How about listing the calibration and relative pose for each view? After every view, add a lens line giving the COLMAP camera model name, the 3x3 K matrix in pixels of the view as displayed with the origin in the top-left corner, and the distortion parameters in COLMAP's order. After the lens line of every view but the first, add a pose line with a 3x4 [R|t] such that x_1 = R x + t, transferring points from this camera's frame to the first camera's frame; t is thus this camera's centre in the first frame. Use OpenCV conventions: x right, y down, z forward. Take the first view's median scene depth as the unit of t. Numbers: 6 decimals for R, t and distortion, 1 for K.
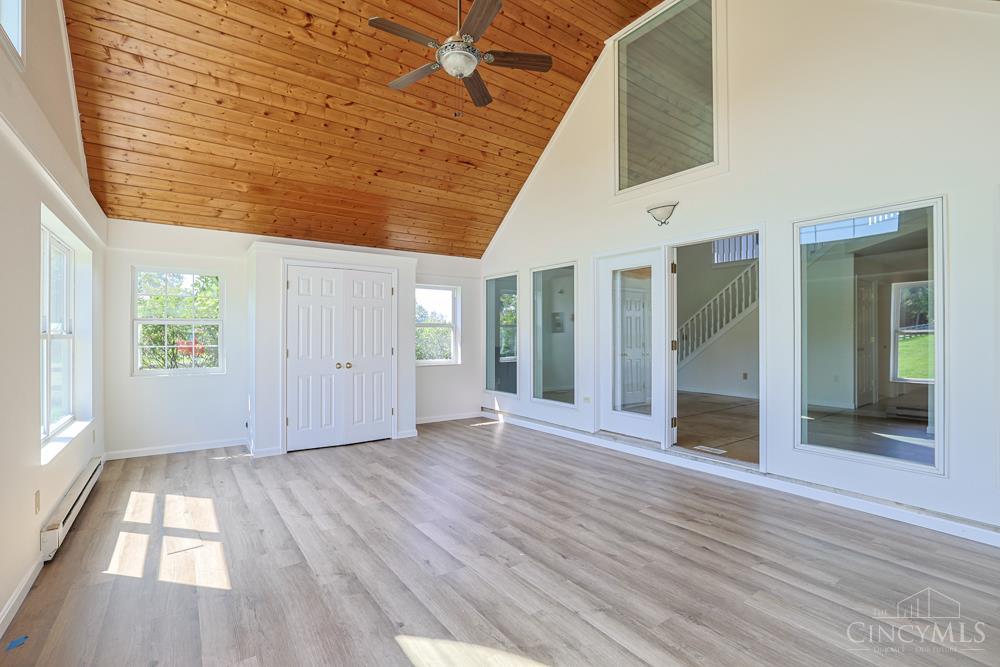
lens RADIAL K [[455.2, 0, 498.3], [0, 455.2, 332.9], [0, 0, 1]] dist [-0.045332, 0.017254]
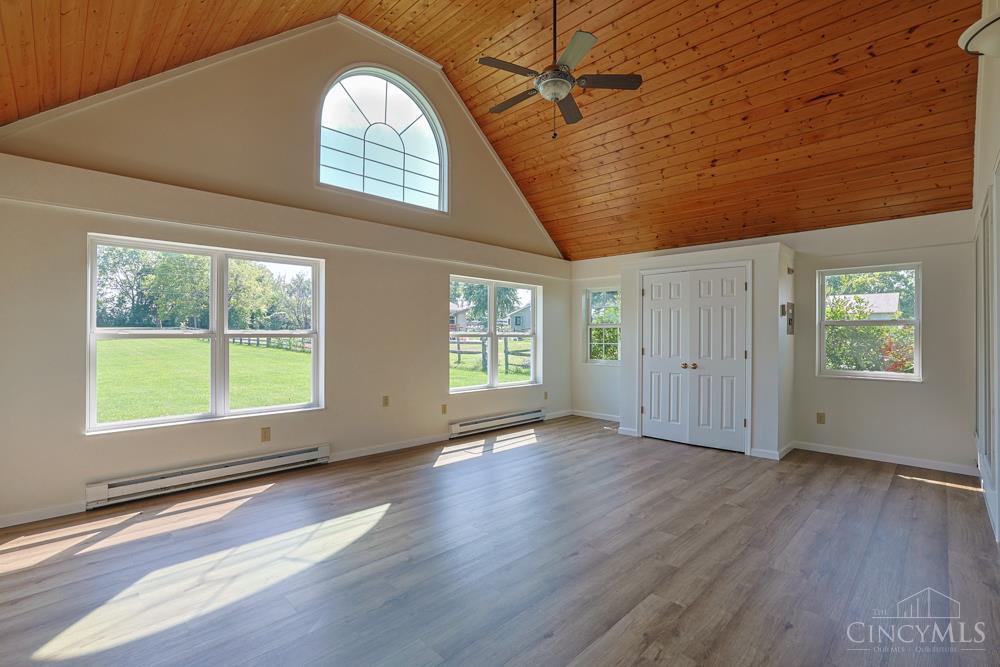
lens RADIAL K [[455.2, 0, 498.3], [0, 455.2, 332.9], [0, 0, 1]] dist [-0.045332, 0.017254]
pose [[0.163215, -0.003757, -0.986583, 0.640050], [-0.000802, 0.999992, -0.003941, 0.002654], [0.986590, 0.001435, 0.163210, 0.448498]]
